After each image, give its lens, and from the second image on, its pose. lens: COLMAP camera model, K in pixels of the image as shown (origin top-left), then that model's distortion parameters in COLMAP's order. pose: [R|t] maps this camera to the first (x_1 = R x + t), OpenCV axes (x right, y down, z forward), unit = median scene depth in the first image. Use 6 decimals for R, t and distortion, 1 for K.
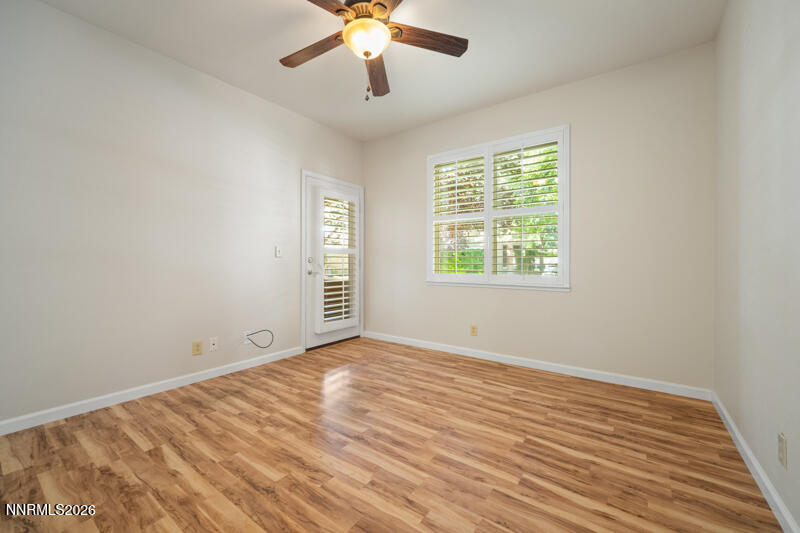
lens RADIAL K [[320.8, 0, 395.1], [0, 320.8, 262.5], [0, 0, 1]] dist [-0.000618, 0.000166]
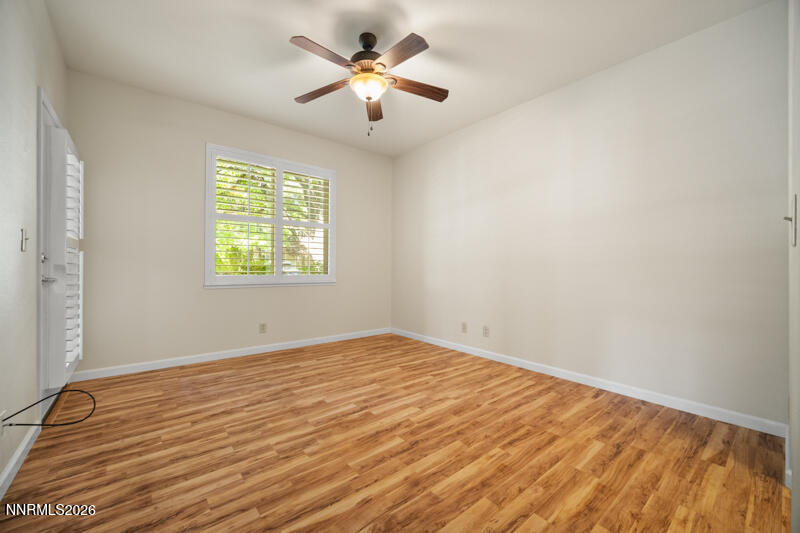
lens RADIAL K [[320.8, 0, 395.1], [0, 320.8, 262.5], [0, 0, 1]] dist [-0.000618, 0.000166]
pose [[0.259268, 0.011639, 0.965735, -1.059552], [-0.006338, 0.999926, -0.010349, 0.007976], [-0.965785, -0.003438, 0.259323, 0.482395]]
